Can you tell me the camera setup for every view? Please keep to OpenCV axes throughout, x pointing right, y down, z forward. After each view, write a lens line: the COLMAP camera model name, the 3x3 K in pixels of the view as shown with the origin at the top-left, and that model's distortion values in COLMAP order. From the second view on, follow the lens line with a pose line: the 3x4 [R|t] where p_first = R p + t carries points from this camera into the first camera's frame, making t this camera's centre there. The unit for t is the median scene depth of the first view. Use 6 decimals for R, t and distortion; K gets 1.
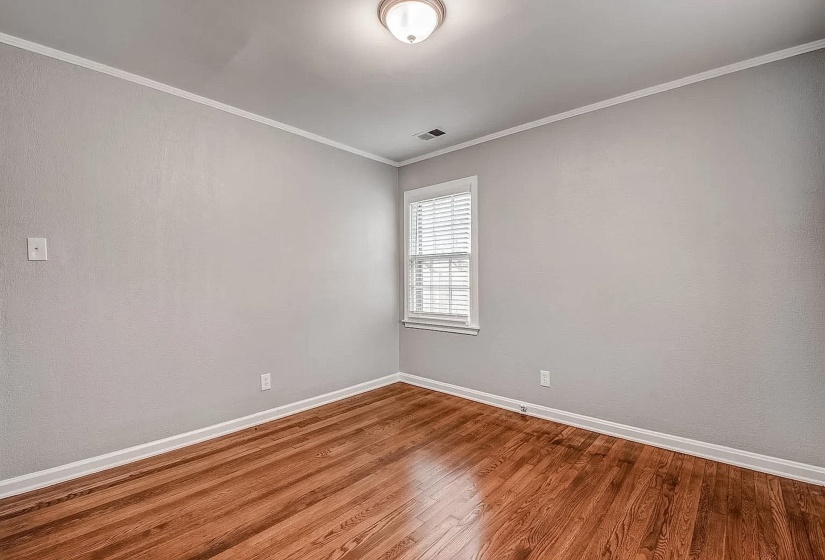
lens RADIAL K [[364.2, 0, 412.7], [0, 364.2, 278.6], [0, 0, 1]] dist [-0.009433, -0.001550]
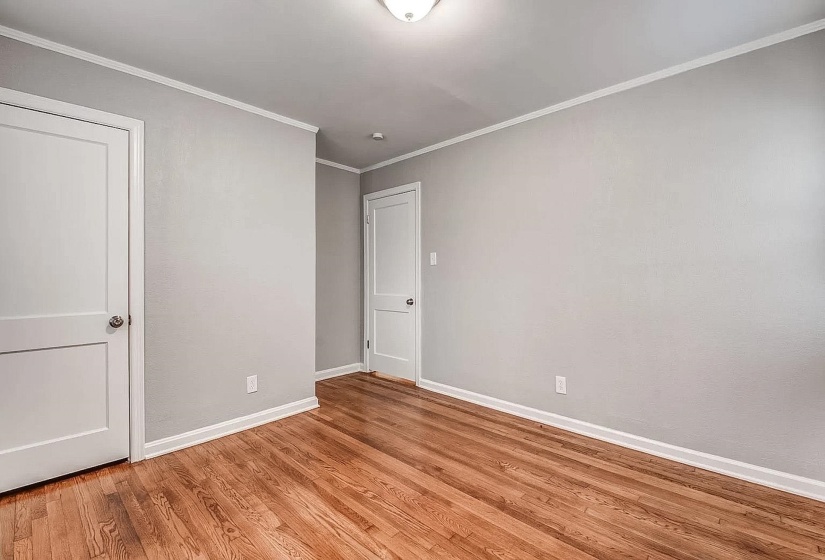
lens RADIAL K [[390.3, 0, 411.1], [0, 390.3, 276.3], [0, 0, 1]] dist [0.014772, -0.001241]
pose [[-0.057444, 0.003910, -0.998341, 0.682951], [0.001868, 0.999991, 0.003809, -0.002370], [0.998347, -0.001646, -0.057450, 0.730638]]
